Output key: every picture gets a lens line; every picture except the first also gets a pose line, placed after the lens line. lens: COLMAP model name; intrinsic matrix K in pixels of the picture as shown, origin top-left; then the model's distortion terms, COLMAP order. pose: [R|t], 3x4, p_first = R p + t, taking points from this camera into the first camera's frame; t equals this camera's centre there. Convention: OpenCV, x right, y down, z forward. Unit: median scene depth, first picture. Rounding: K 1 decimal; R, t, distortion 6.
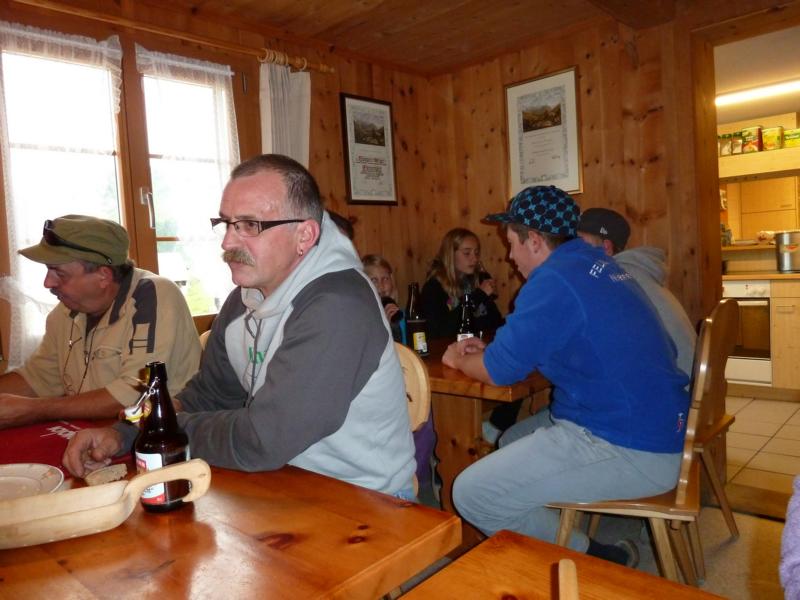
lens RADIAL K [[593.4, 0, 400.0], [0, 593.4, 300.0], [0, 0, 1]] dist [-0.031695, -0.001190]
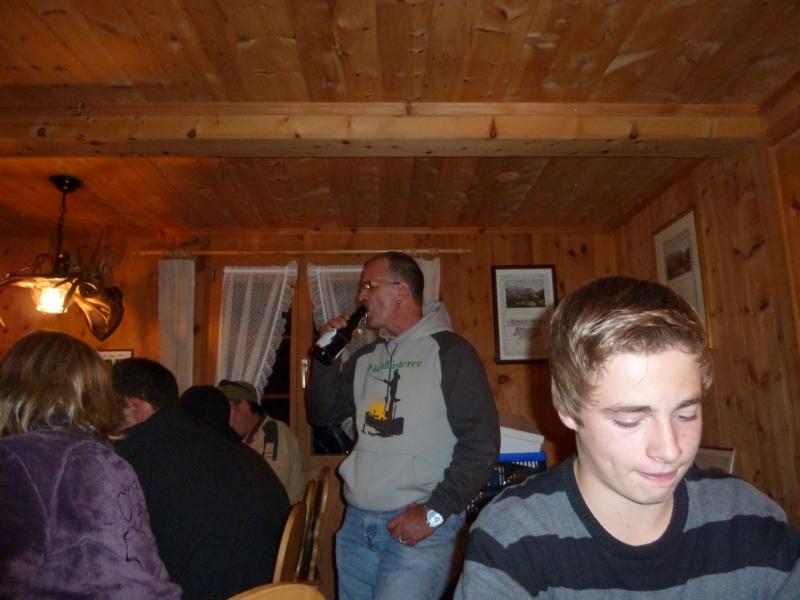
lens RADIAL K [[593.4, 0, 400.0], [0, 593.4, 300.0], [0, 0, 1]] dist [-0.031695, -0.001190]
pose [[0.707590, -0.086094, -0.701359, 0.560055], [-0.077253, 0.977175, -0.197891, -0.048496], [0.702388, 0.194208, 0.684788, 0.111246]]
